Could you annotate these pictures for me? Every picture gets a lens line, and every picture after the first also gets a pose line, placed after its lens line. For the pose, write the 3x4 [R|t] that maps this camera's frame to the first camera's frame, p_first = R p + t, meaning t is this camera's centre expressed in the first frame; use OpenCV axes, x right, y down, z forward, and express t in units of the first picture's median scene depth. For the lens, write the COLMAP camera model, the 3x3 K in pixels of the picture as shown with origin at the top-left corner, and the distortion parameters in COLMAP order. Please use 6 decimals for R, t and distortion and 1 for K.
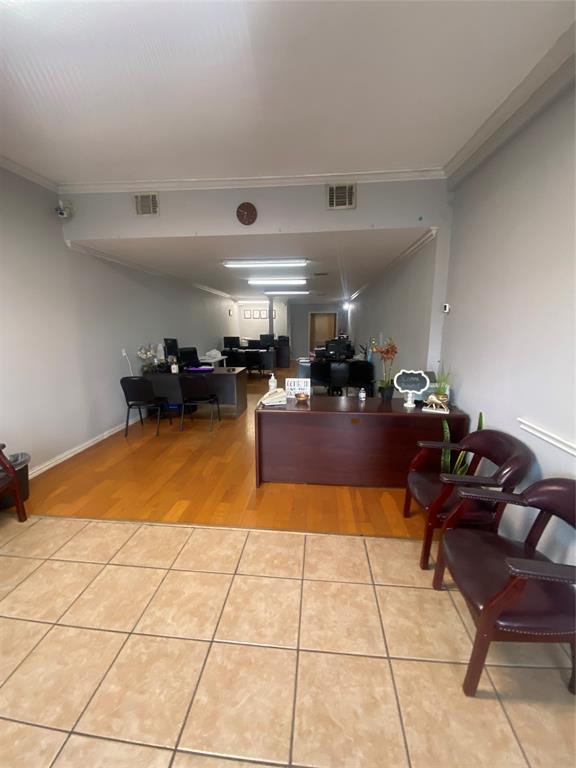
lens RADIAL K [[309.0, 0, 288.0], [0, 309.0, 384.0], [0, 0, 1]] dist [0.022749, -0.022648]
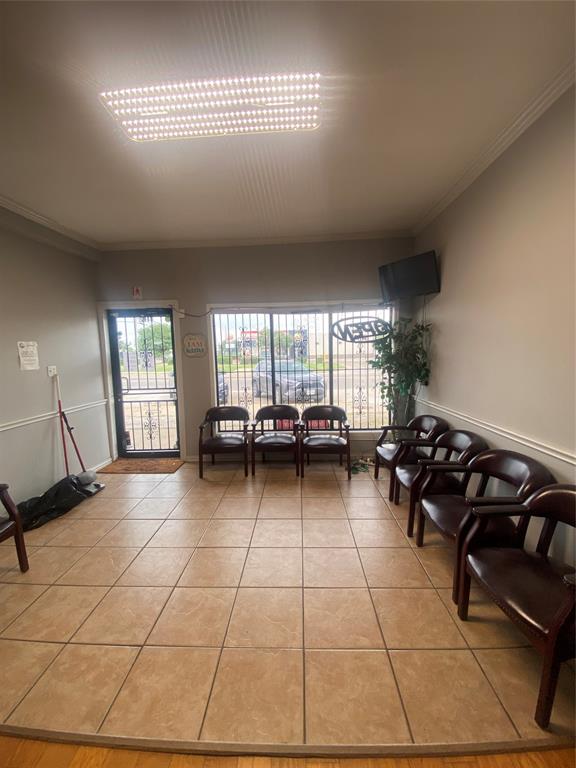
lens RADIAL K [[309.0, 0, 288.0], [0, 309.0, 384.0], [0, 0, 1]] dist [0.022749, -0.022648]
pose [[-0.997815, 0.033793, -0.056778, -0.333231], [0.015799, 0.956412, 0.291594, -0.192113], [0.064157, 0.290059, -0.954856, 0.998081]]
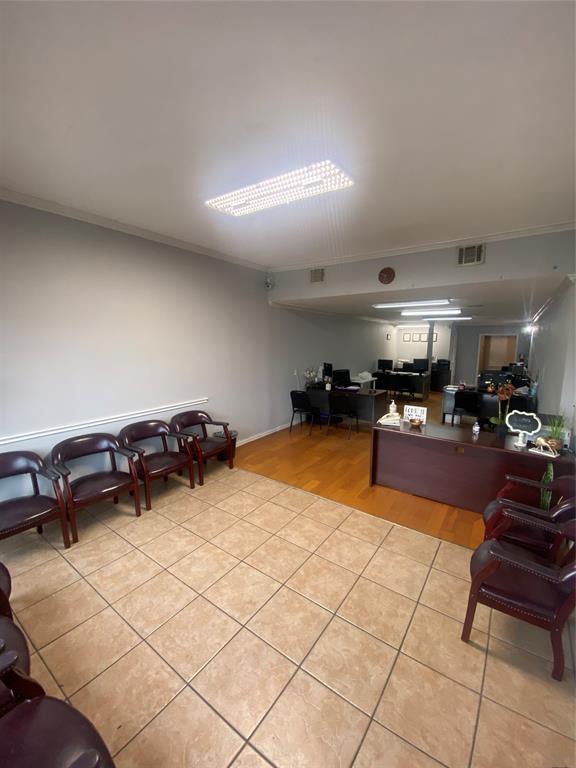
lens RADIAL K [[309.0, 0, 288.0], [0, 309.0, 384.0], [0, 0, 1]] dist [0.022749, -0.022648]
pose [[0.861985, 0.082928, -0.500106, 0.205007], [-0.106186, 0.994180, -0.018167, -0.030672], [0.495689, 0.068764, 0.865774, -0.308844]]
